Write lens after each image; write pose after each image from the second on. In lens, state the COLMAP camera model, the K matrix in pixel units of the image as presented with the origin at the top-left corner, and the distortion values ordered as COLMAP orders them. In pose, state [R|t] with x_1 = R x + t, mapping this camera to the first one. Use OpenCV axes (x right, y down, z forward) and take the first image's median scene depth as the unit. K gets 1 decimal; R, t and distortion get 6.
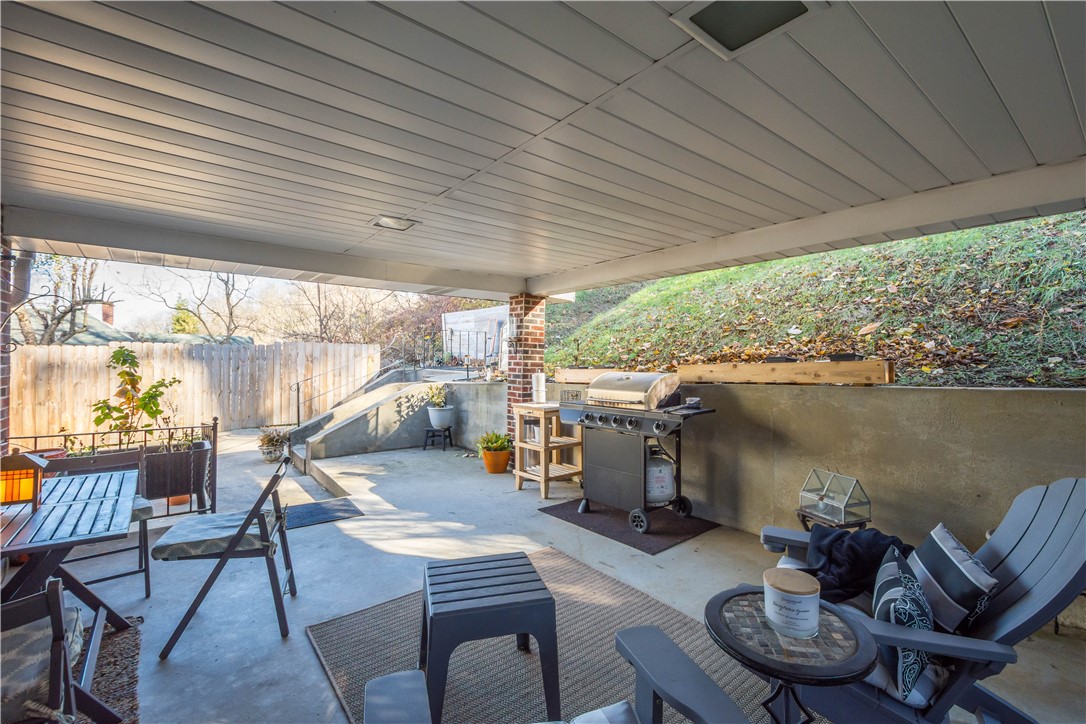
lens RADIAL K [[476.1, 0, 539.6], [0, 476.1, 365.5], [0, 0, 1]] dist [0.002058, 0.000054]
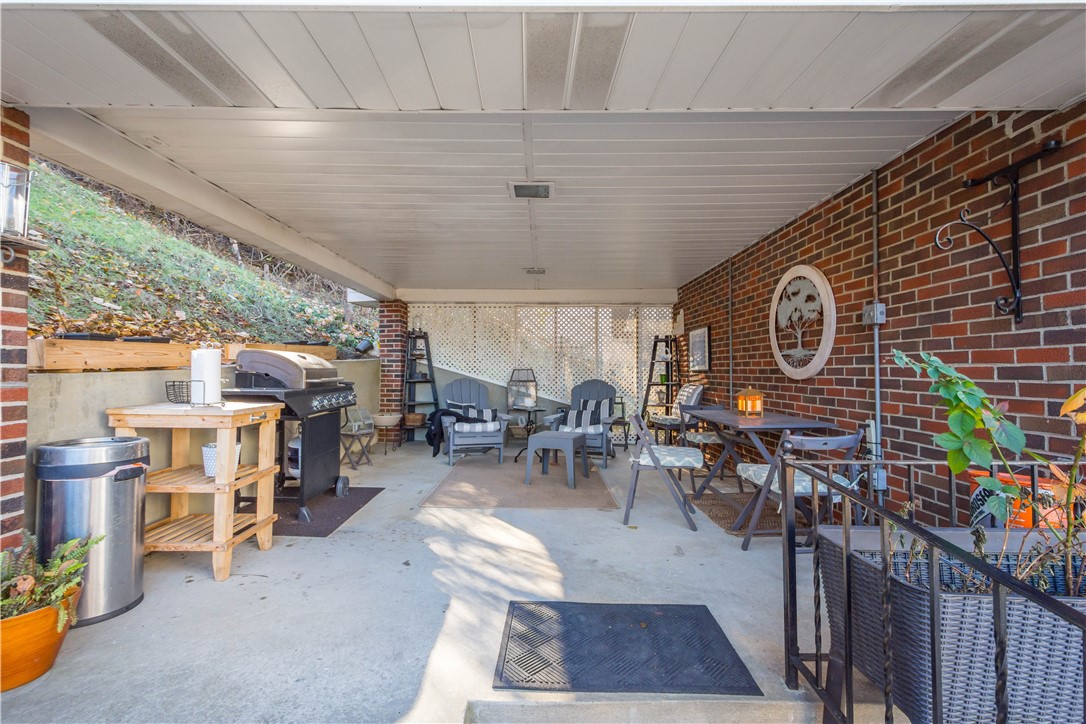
lens RADIAL K [[476.1, 0, 539.6], [0, 476.1, 365.5], [0, 0, 1]] dist [0.002058, 0.000054]
pose [[-0.786466, -0.005724, 0.617607, -0.781550], [-0.004717, 0.999984, 0.003261, 0.037578], [-0.617616, -0.000349, -0.786480, 1.504282]]
